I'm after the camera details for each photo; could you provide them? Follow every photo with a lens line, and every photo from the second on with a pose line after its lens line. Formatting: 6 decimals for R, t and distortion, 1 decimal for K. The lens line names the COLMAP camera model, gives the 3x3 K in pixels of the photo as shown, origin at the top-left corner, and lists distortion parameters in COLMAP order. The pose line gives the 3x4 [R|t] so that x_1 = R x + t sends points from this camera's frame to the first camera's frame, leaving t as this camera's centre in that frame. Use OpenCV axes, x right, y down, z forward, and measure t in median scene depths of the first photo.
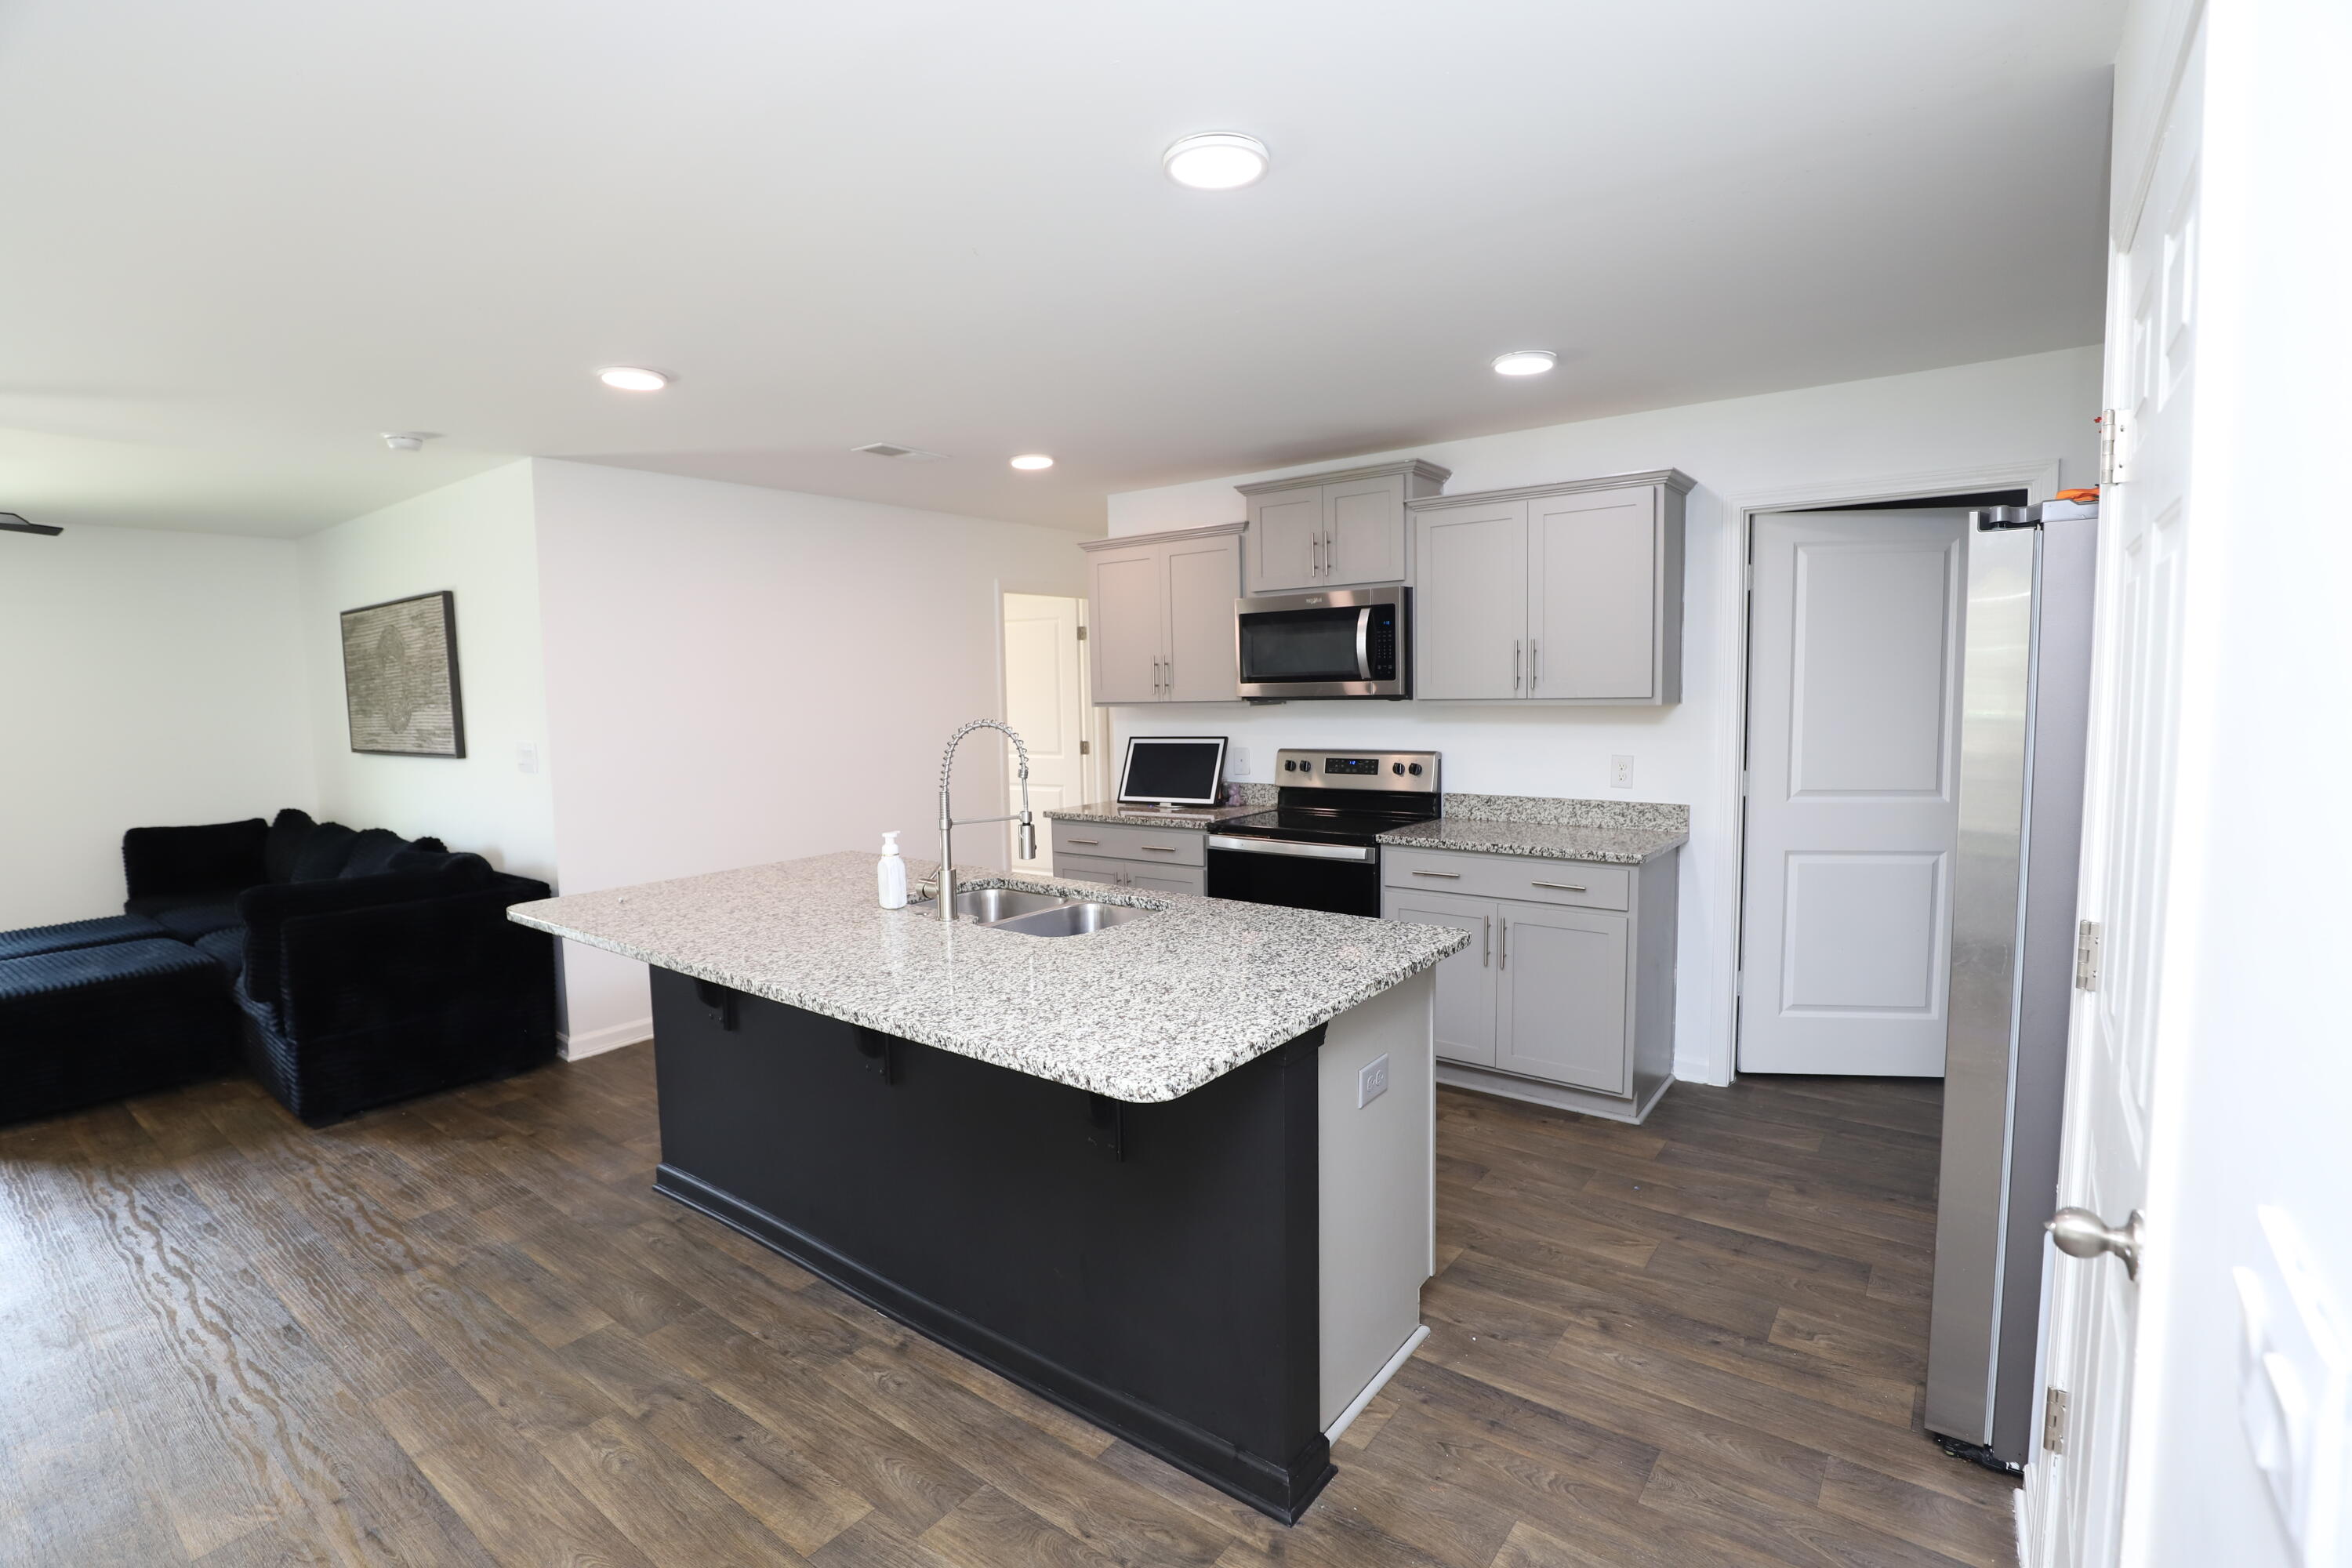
lens RADIAL K [[1087.2, 0, 1176.0], [0, 1087.2, 784.0], [0, 0, 1]] dist [-0.023335, -0.000146]
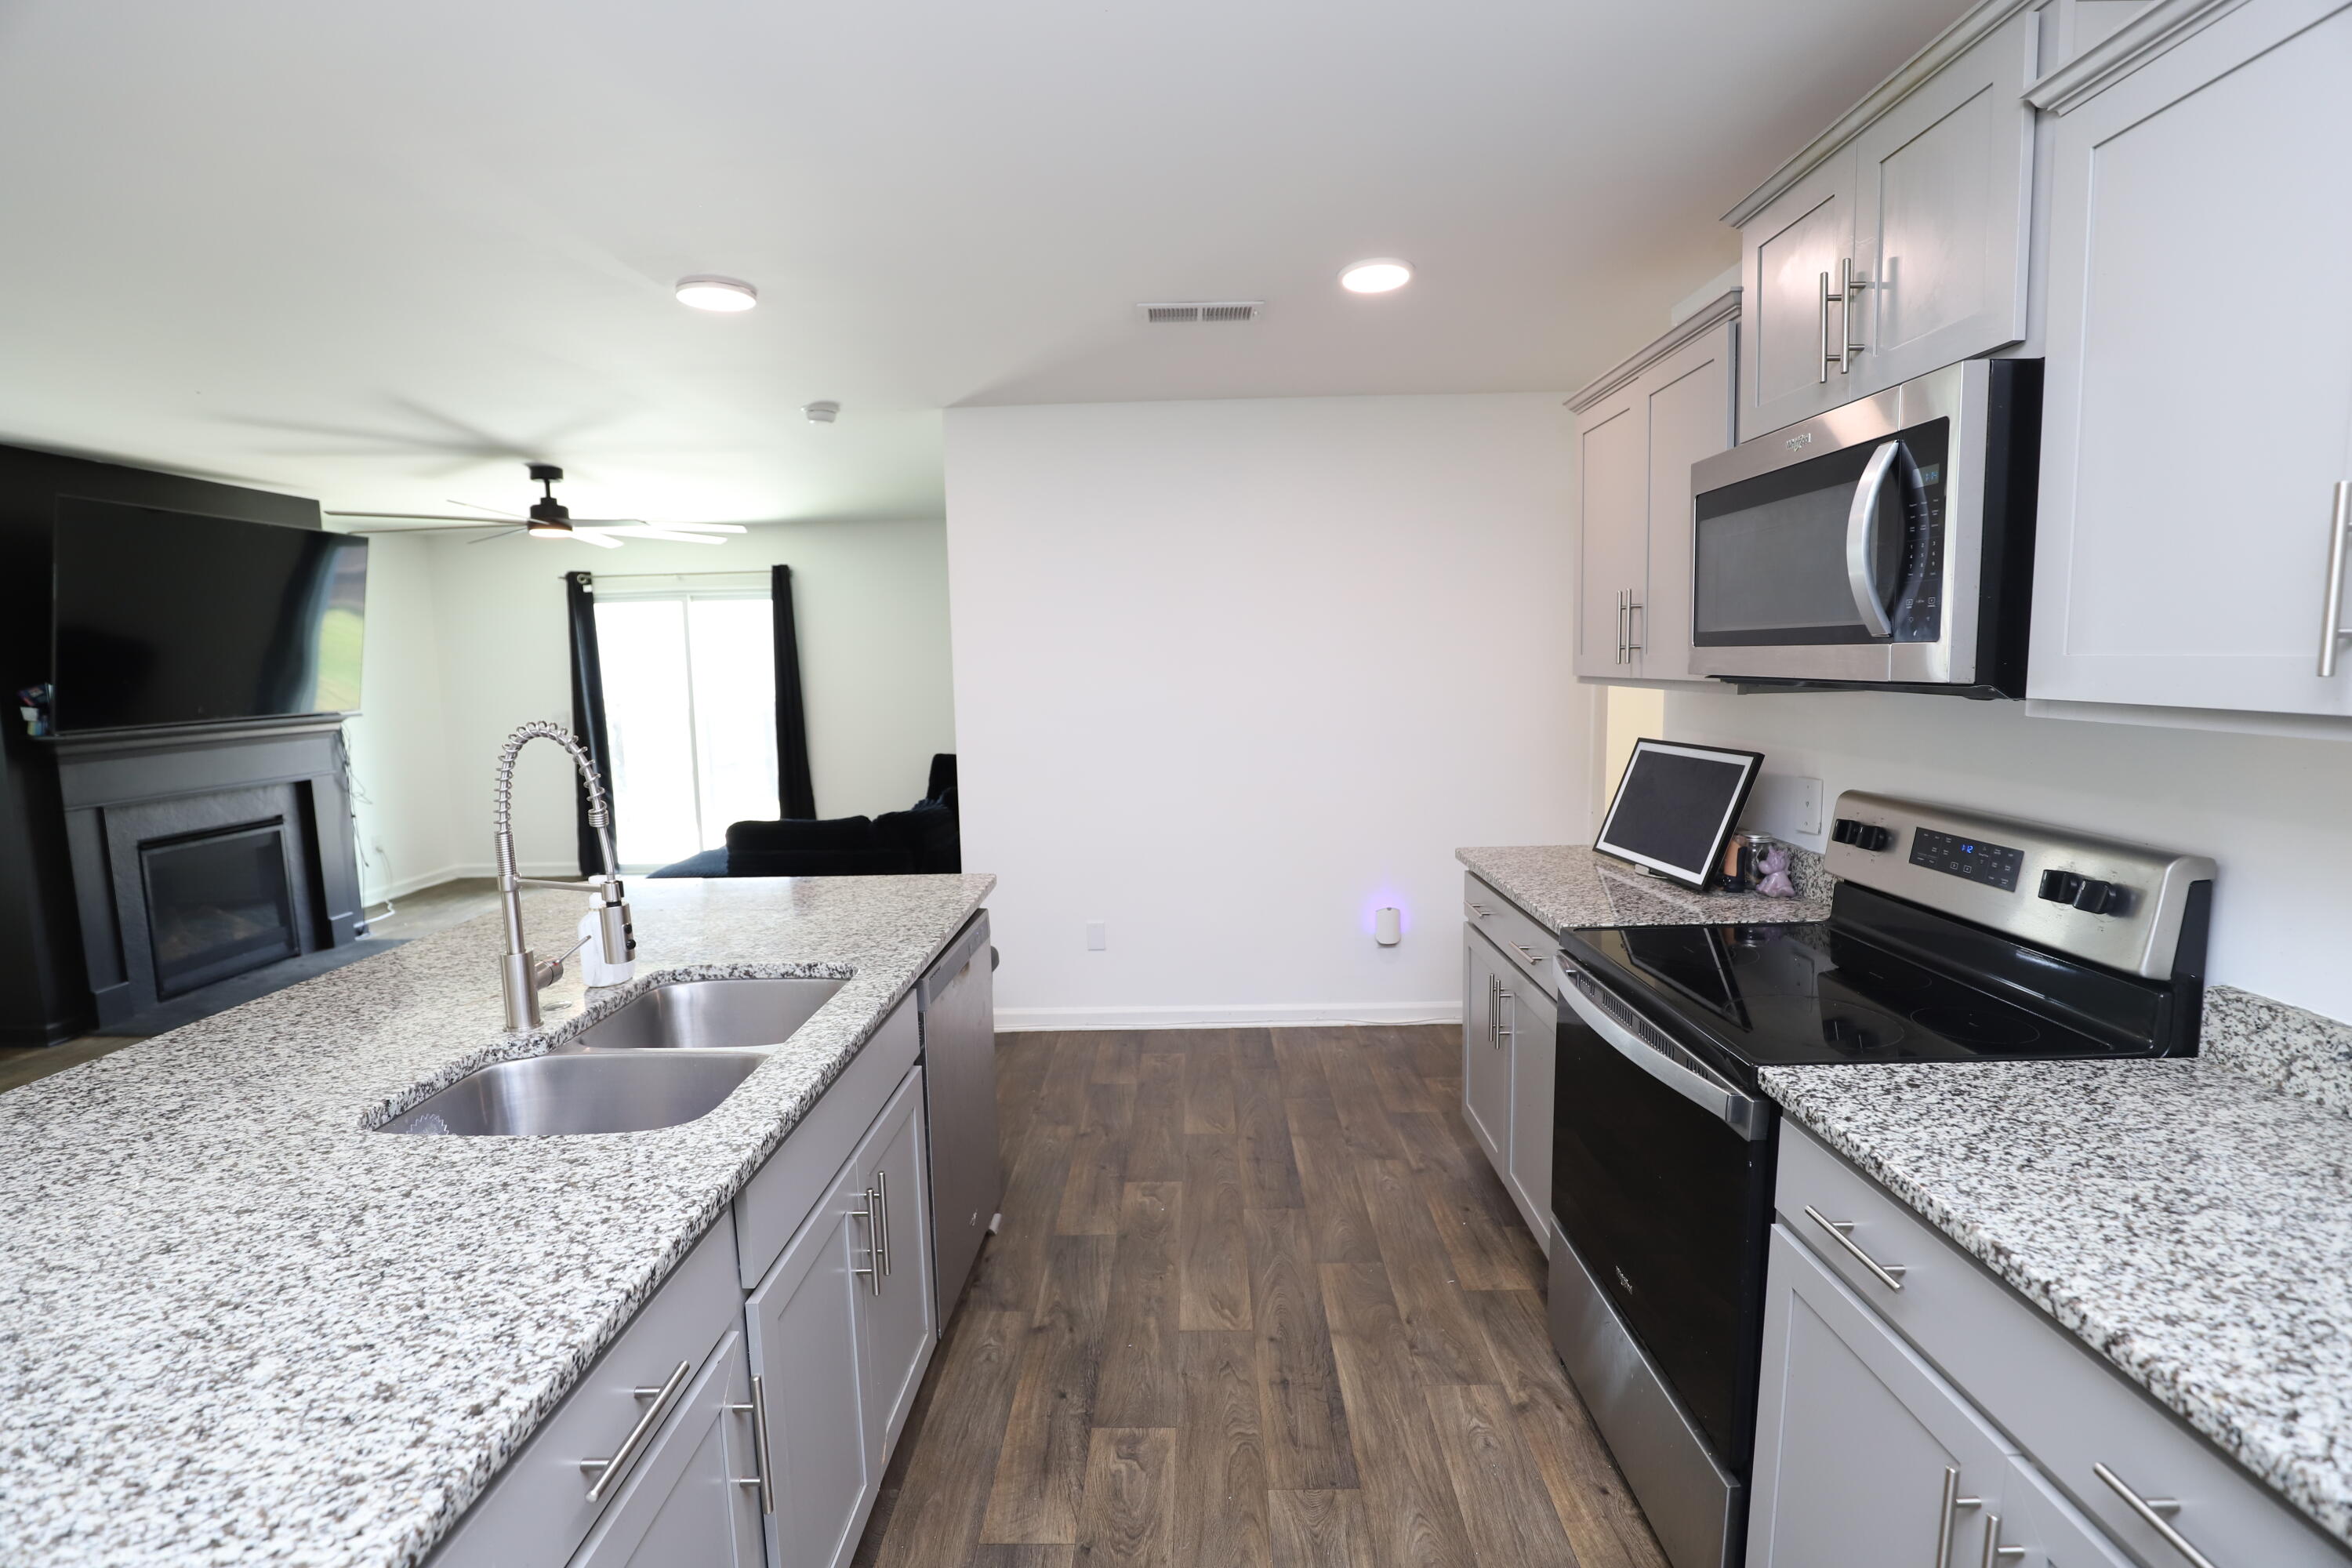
lens RADIAL K [[1117.5, 0, 1176.3], [0, 1117.5, 712.1], [0, 0, 1]] dist [0.000545, -0.000180]
pose [[0.598188, 0.048705, -0.799874, 0.312069], [-0.064758, 0.997825, 0.012328, -0.054674], [0.798735, 0.044424, 0.600041, 0.533371]]
